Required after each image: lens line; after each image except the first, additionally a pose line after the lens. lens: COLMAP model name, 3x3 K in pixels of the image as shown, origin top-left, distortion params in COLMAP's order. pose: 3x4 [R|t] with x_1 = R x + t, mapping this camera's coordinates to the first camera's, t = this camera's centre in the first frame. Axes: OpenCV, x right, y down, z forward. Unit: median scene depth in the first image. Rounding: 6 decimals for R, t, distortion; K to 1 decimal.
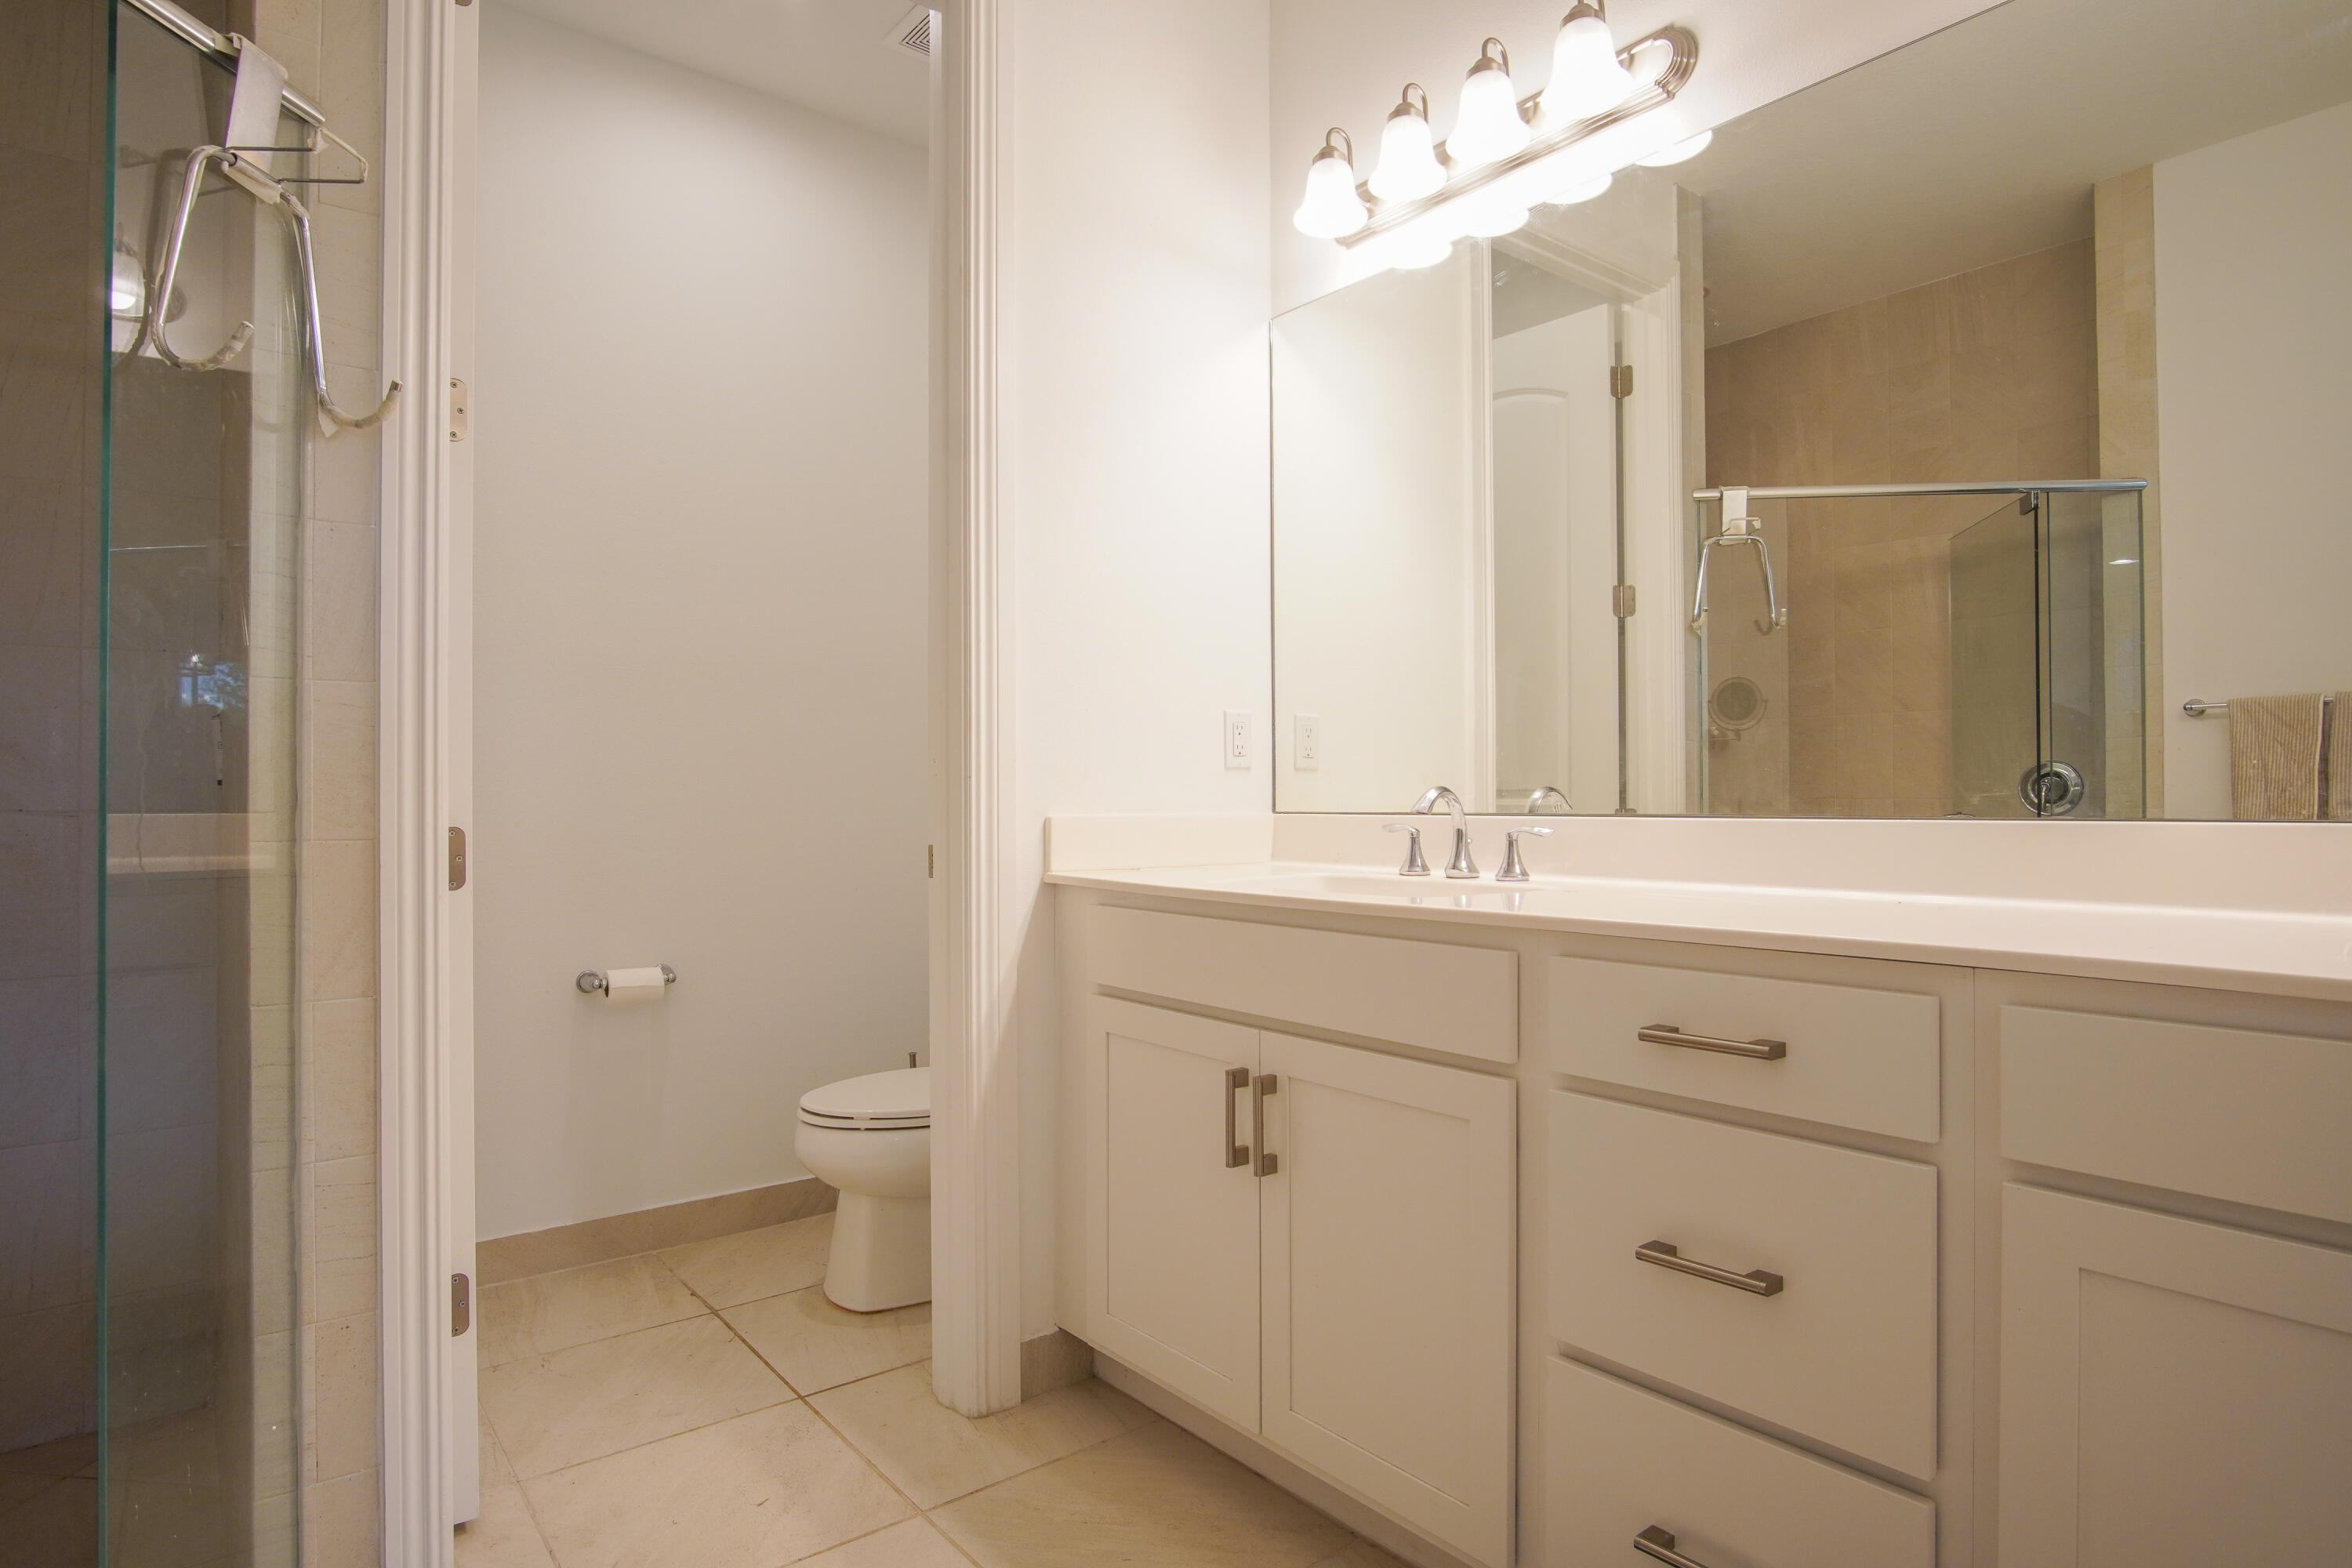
lens RADIAL K [[1278.0, 0, 1176.0], [0, 1278.0, 784.0], [0, 0, 1]] dist [-0.004607, 0.002978]
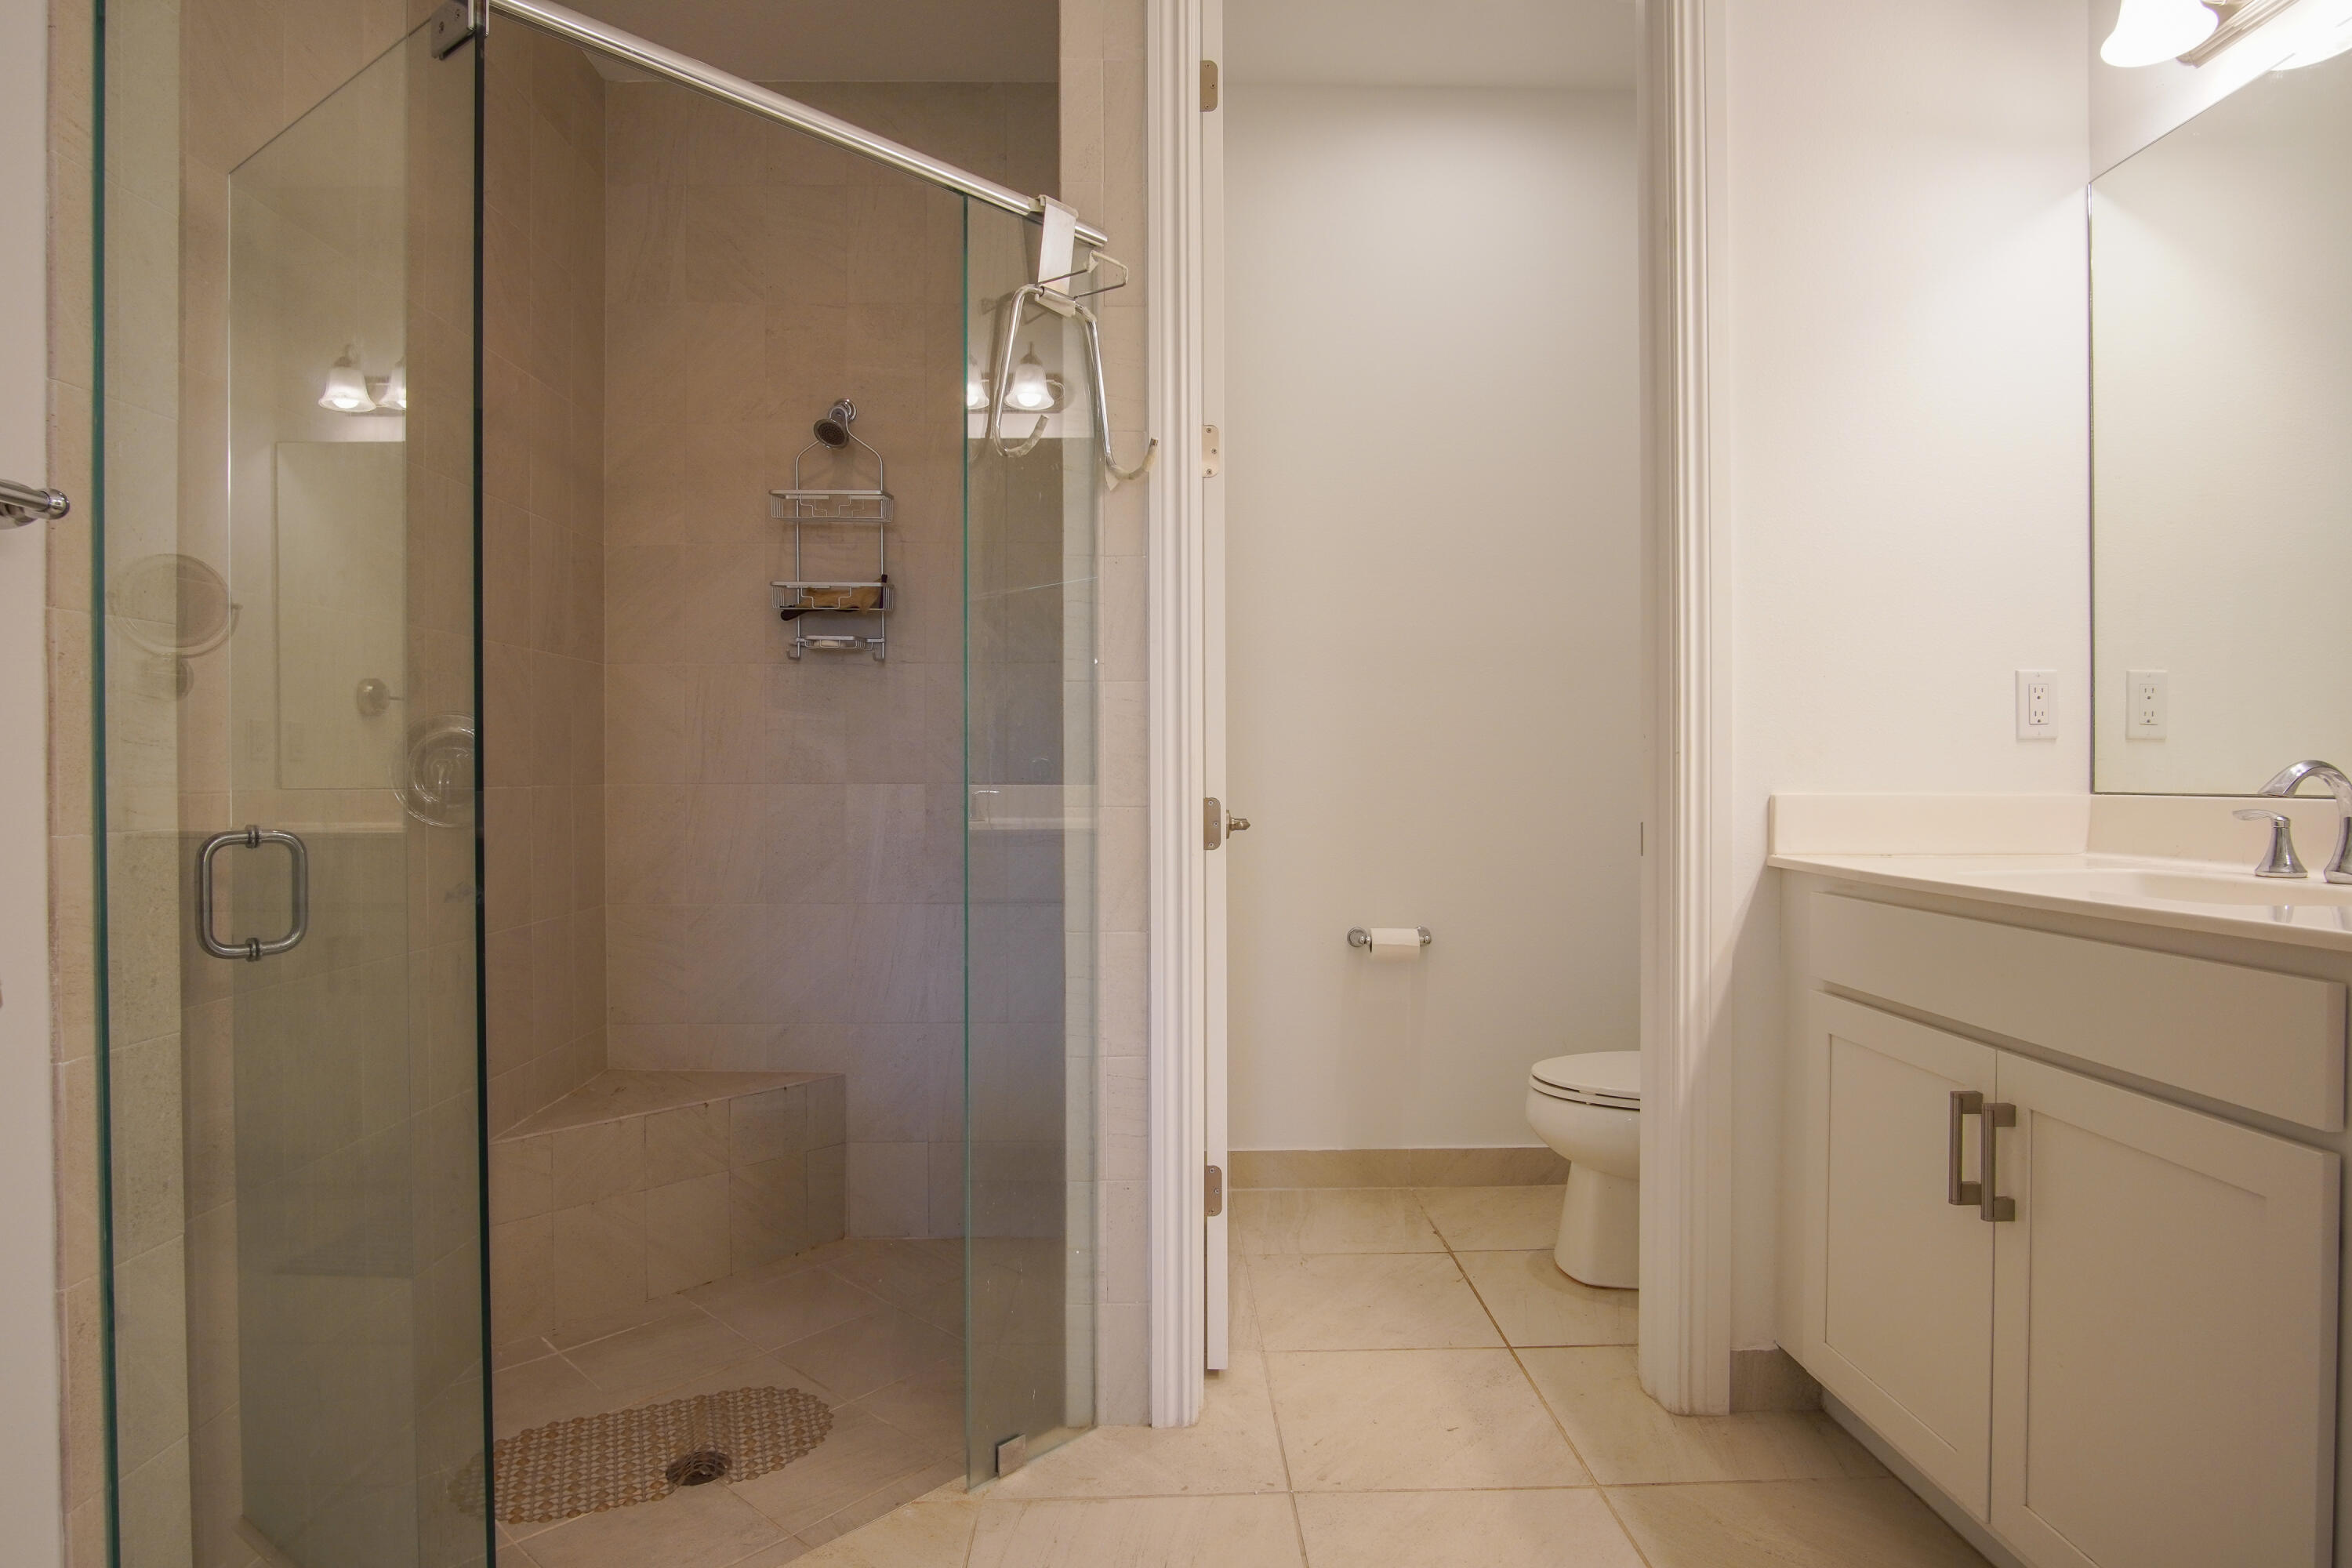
lens RADIAL K [[1278.0, 0, 1176.0], [0, 1278.0, 784.0], [0, 0, 1]] dist [-0.004607, 0.002978]
pose [[0.808660, 0.006000, -0.588245, 0.109006], [0.005090, 0.999839, 0.017195, -0.000368], [0.588254, -0.016899, 0.808500, 0.001878]]
